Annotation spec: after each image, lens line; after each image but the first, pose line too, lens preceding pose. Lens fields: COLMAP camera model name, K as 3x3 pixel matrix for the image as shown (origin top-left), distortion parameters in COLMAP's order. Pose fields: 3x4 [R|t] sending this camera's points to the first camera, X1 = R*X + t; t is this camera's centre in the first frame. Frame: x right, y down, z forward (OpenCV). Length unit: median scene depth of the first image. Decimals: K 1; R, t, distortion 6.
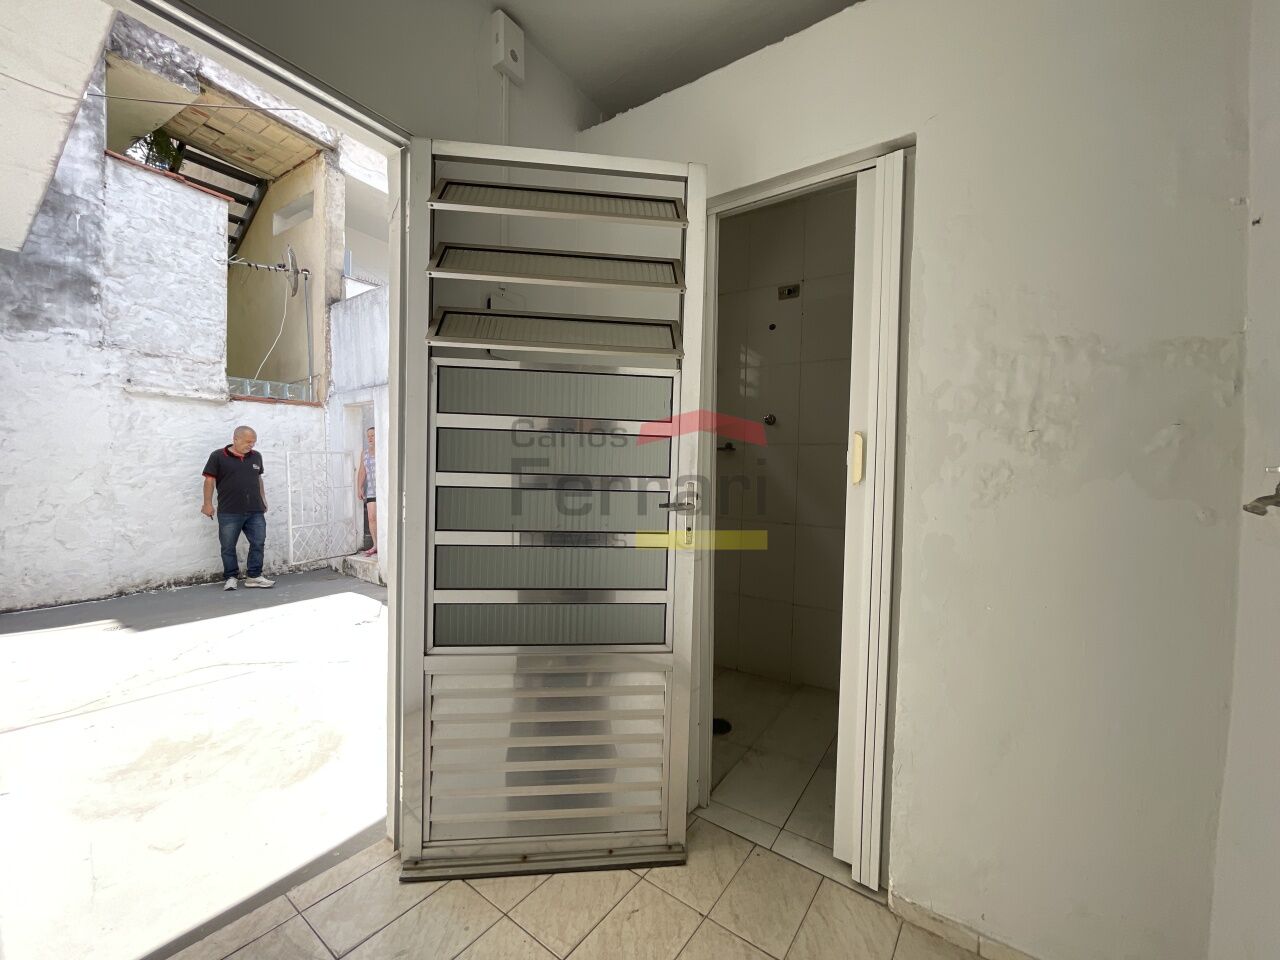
lens RADIAL K [[517.8, 0, 640.0], [0, 517.8, 480.0], [0, 0, 1]] dist [-0.001295, -0.000250]
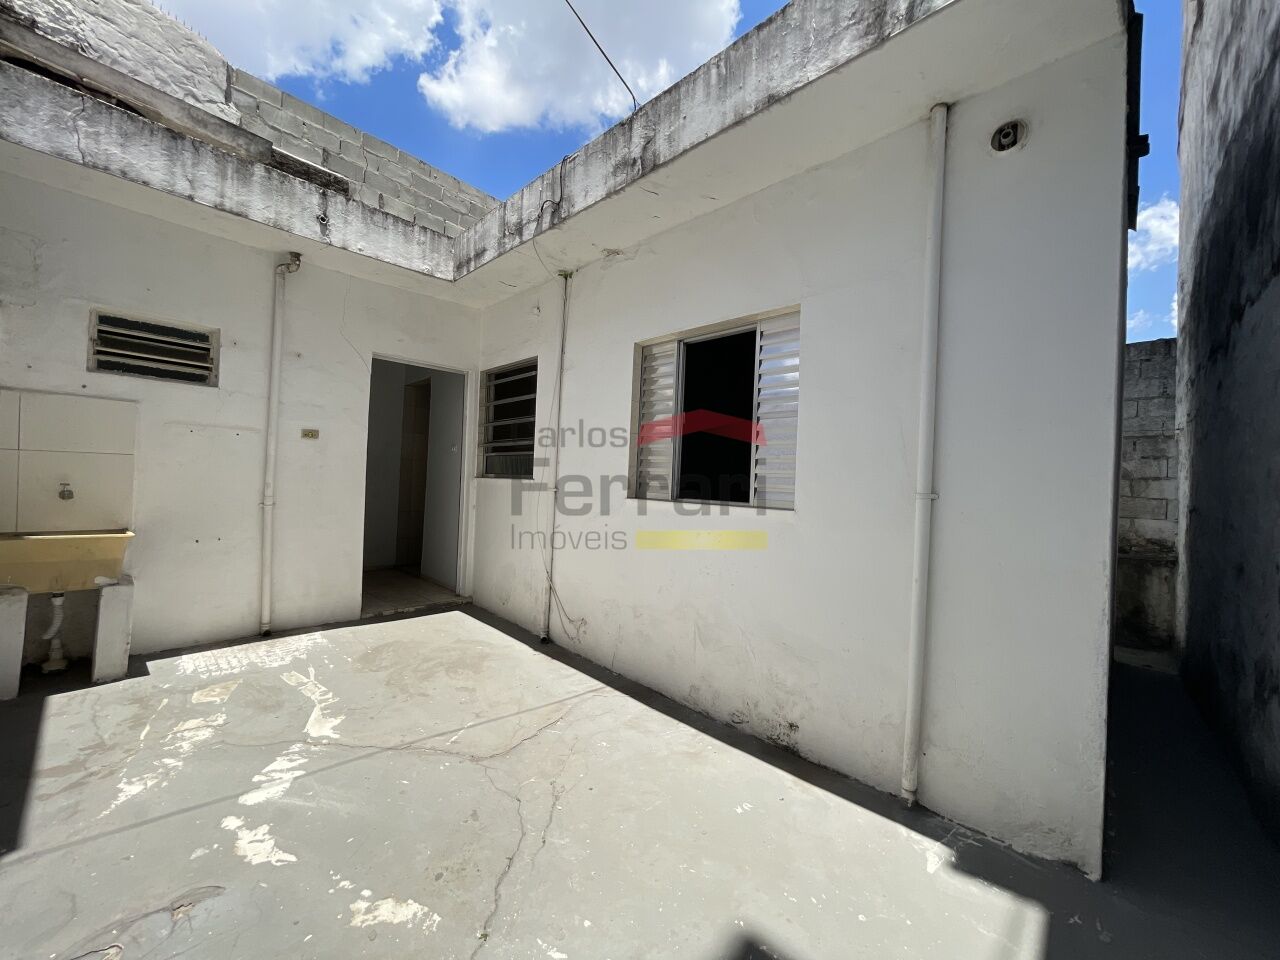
lens RADIAL K [[517.8, 0, 640.0], [0, 517.8, 480.0], [0, 0, 1]] dist [-0.001295, -0.000250]
pose [[-0.985042, -0.067974, 0.158344, -0.753982], [-0.066208, 0.997671, 0.016403, -0.028509], [-0.159090, 0.005674, -0.987248, 1.123103]]
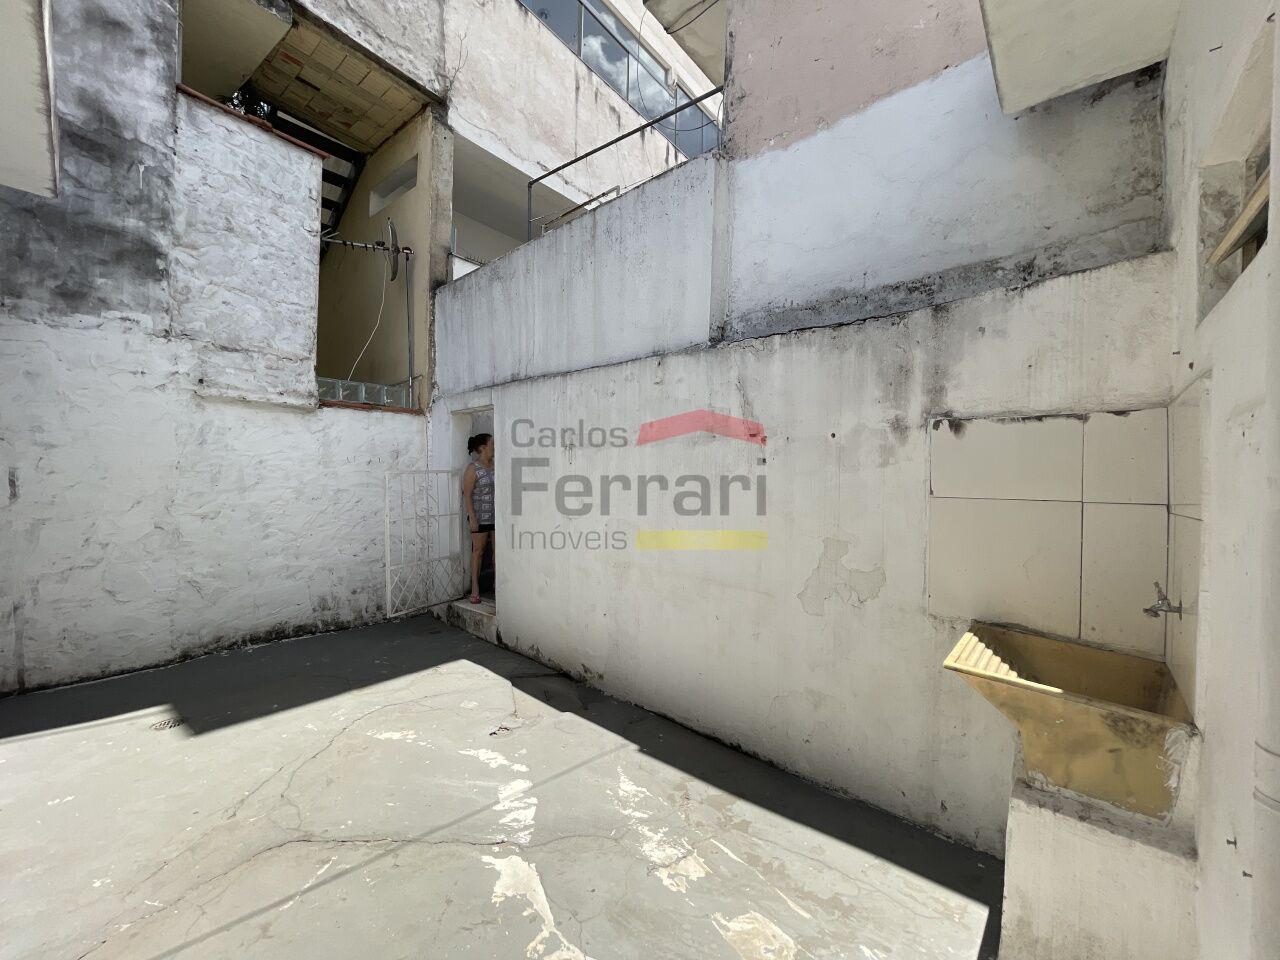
lens RADIAL K [[509.0, 0, 632.0], [0, 509.0, 476.7], [0, 0, 1]] dist [-0.013903, 0.006740]
pose [[0.993519, -0.007587, -0.113416, -0.256368], [0.003741, 0.999412, -0.034091, -0.020207], [0.113608, 0.033446, 0.992963, 0.319910]]
